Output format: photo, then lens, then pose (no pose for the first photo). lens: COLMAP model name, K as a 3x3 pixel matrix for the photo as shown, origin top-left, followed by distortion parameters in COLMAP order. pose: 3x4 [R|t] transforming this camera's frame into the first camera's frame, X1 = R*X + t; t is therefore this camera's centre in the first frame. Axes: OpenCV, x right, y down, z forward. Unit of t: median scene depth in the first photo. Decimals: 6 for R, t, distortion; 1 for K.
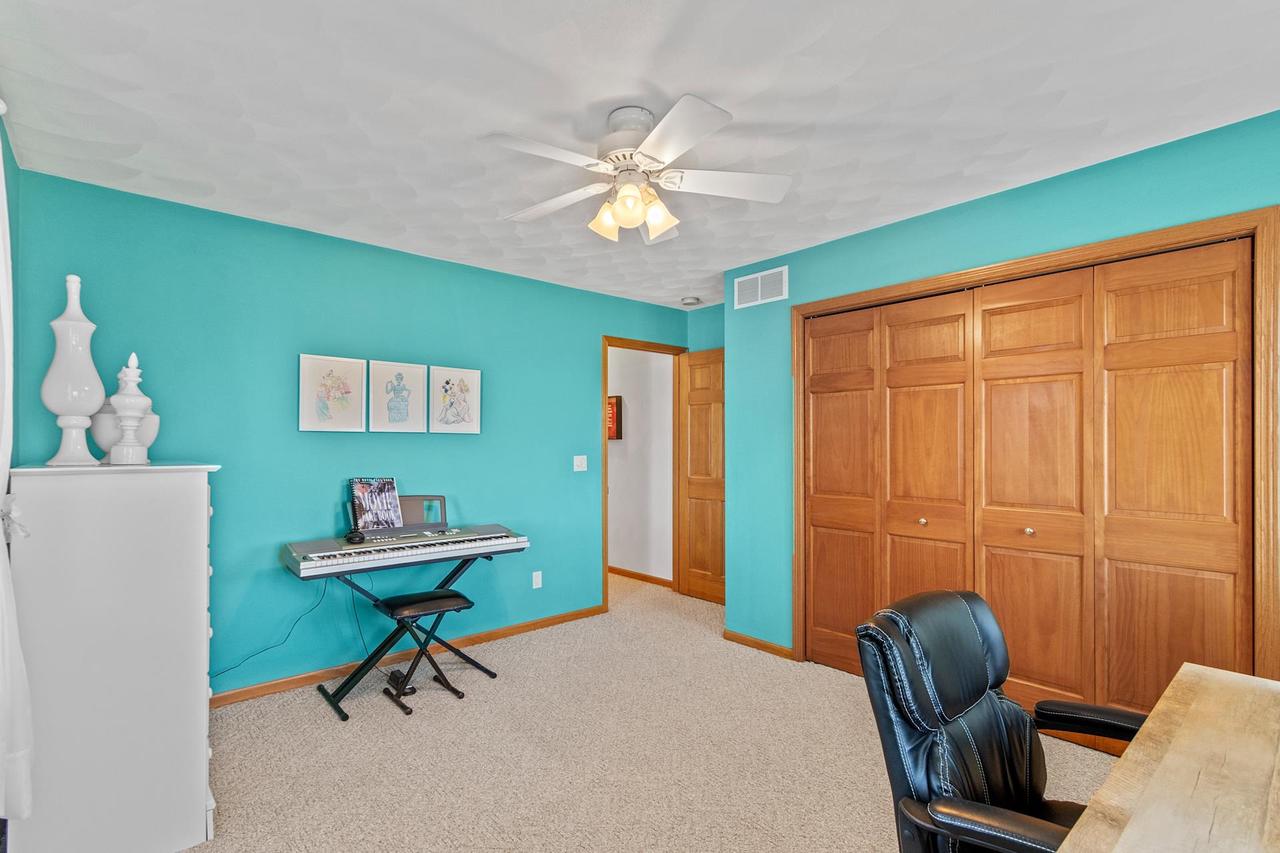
lens RADIAL K [[597.6, 0, 635.1], [0, 597.6, 449.8], [0, 0, 1]] dist [0.002116, 0.000088]
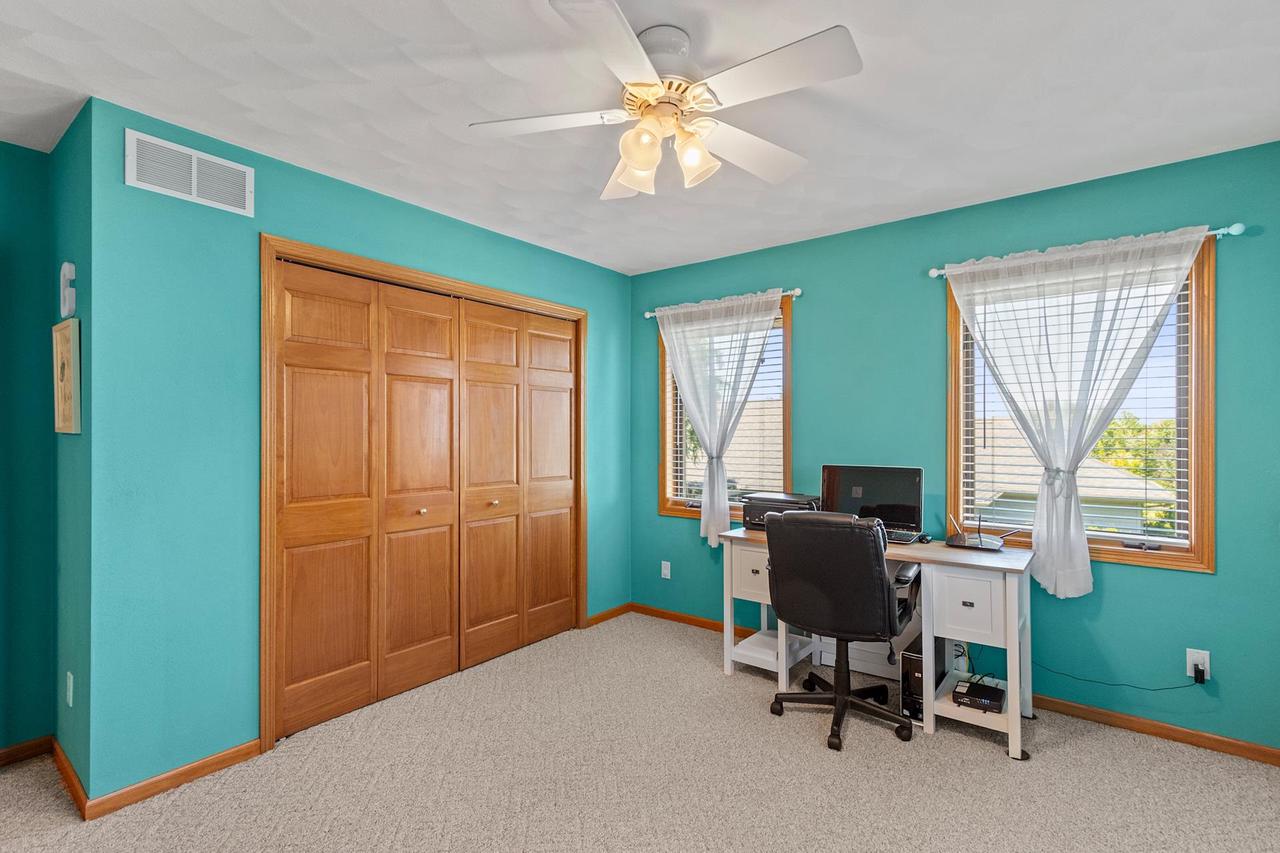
lens RADIAL K [[596.0, 0, 627.3], [0, 596.0, 422.9], [0, 0, 1]] dist [0.003680, 0.000289]
pose [[-0.199222, 0.006261, 0.979934, -0.548073], [-0.004921, 0.999961, -0.007390, -0.023840], [-0.979942, -0.006295, -0.199183, 0.818126]]
